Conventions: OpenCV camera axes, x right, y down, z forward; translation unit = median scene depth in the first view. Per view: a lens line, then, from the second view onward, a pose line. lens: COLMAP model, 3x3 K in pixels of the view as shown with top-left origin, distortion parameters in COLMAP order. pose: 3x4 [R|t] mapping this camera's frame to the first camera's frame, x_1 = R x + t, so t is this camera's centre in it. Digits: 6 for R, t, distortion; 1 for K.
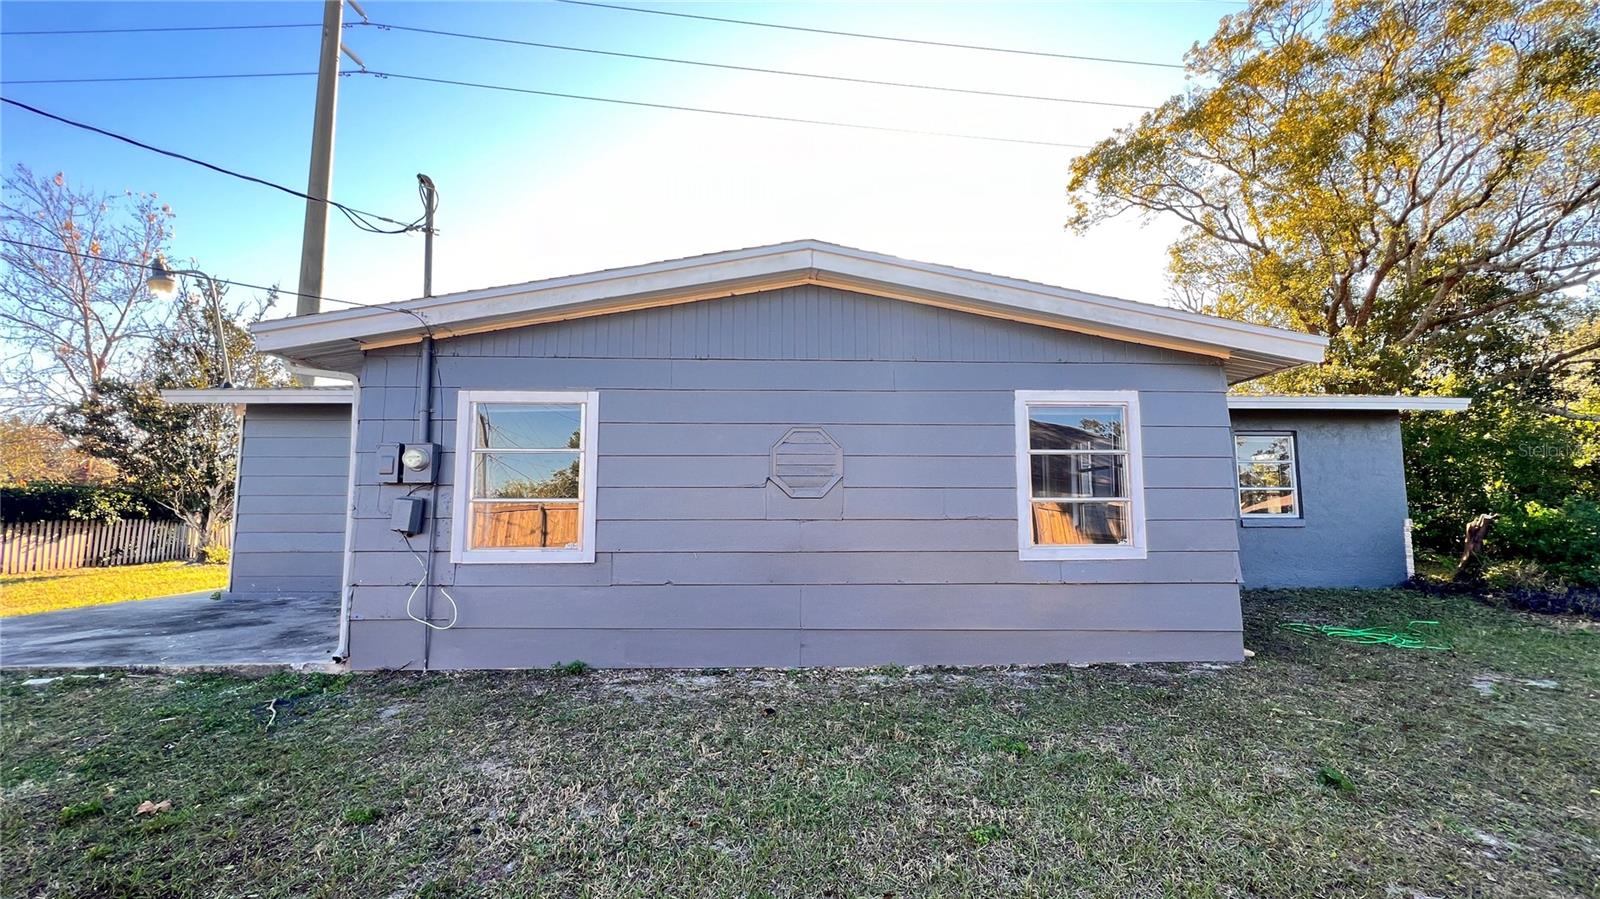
lens RADIAL K [[642.1, 0, 799.6], [0, 642.1, 454.7], [0, 0, 1]] dist [-0.001726, 0.000216]
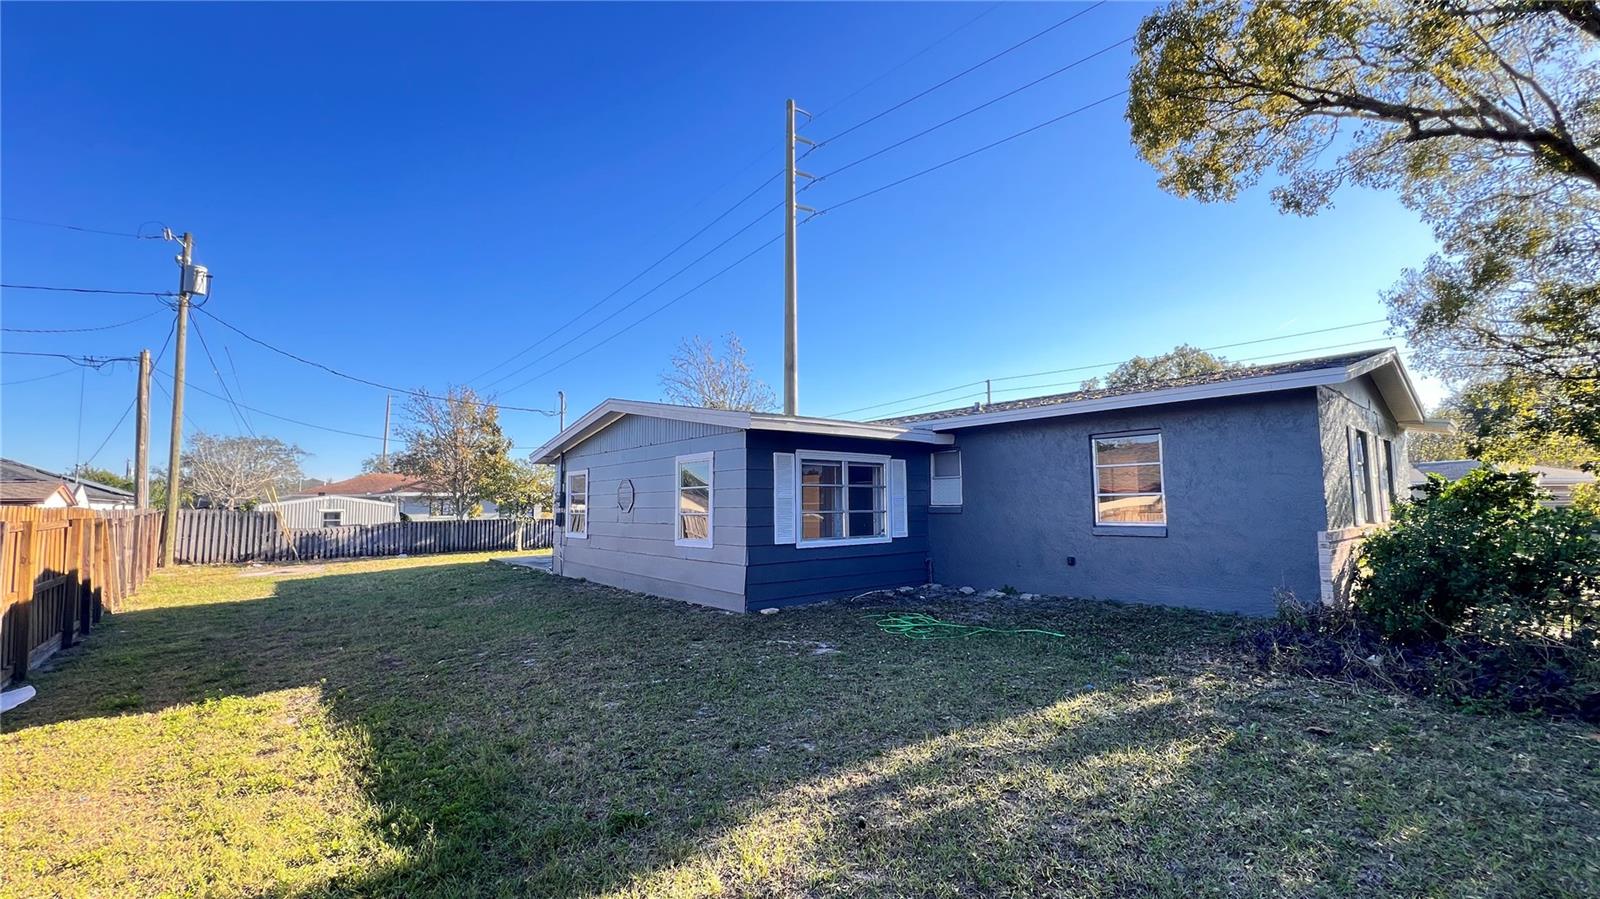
lens RADIAL K [[642.1, 0, 798.4], [0, 642.1, 448.4], [0, 0, 1]] dist [-0.001726, 0.000216]
pose [[0.616611, -0.069375, -0.784205, 2.047750], [0.080060, 0.996471, -0.025204, -0.047249], [0.783187, -0.047242, 0.619989, 0.109688]]
